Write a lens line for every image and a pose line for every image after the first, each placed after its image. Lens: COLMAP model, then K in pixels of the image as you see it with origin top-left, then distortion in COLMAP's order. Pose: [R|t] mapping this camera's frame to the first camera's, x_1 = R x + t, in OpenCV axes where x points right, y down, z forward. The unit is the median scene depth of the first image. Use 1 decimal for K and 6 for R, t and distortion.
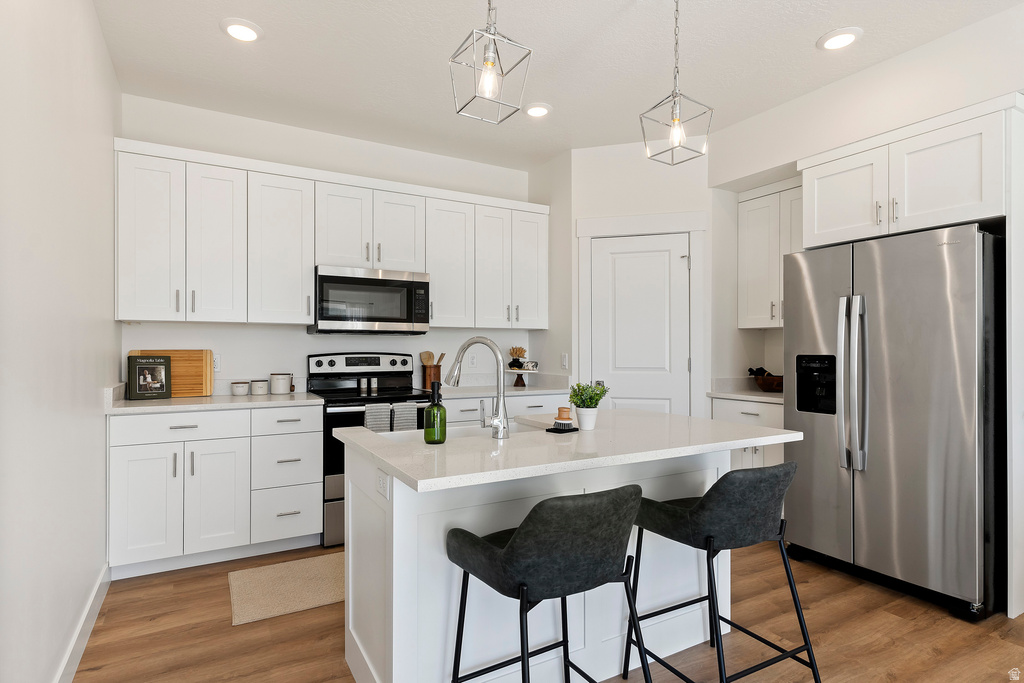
lens RADIAL K [[534.3, 0, 512.0], [0, 534.3, 341.5], [0, 0, 1]] dist [-0.012882, -0.000355]
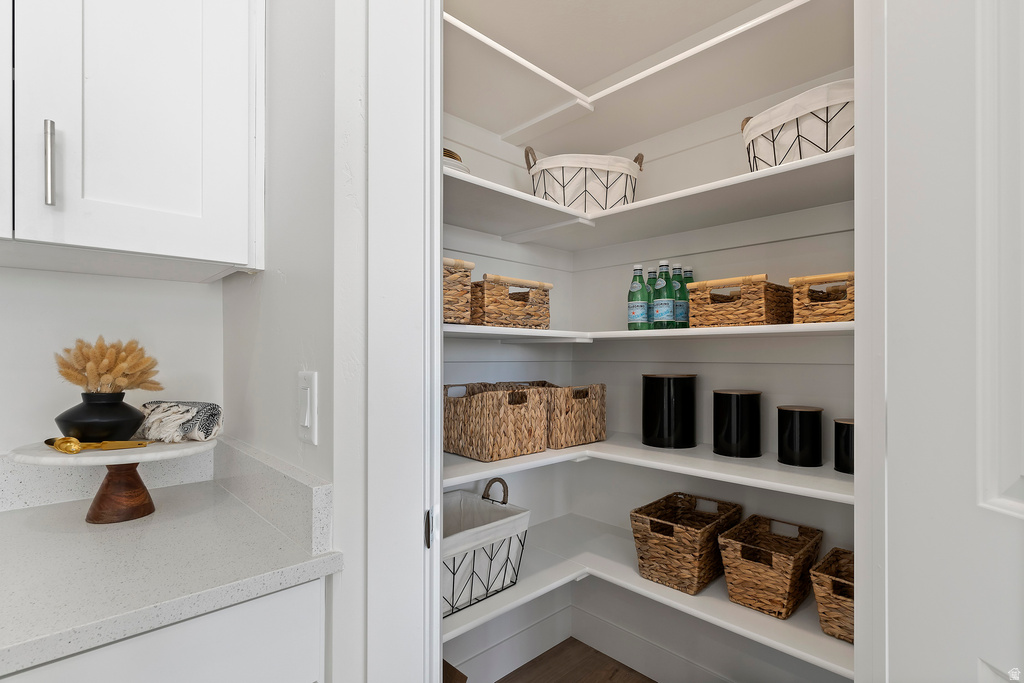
lens RADIAL K [[488.5, 0, 512.0], [0, 488.5, 341.5], [0, 0, 1]] dist [-0.020922, -0.000137]
pose [[0.971338, -0.008771, 0.237539, 0.125938], [0.008803, 0.999961, 0.000929, 0.011233], [-0.237538, 0.001189, 0.971378, 0.765131]]
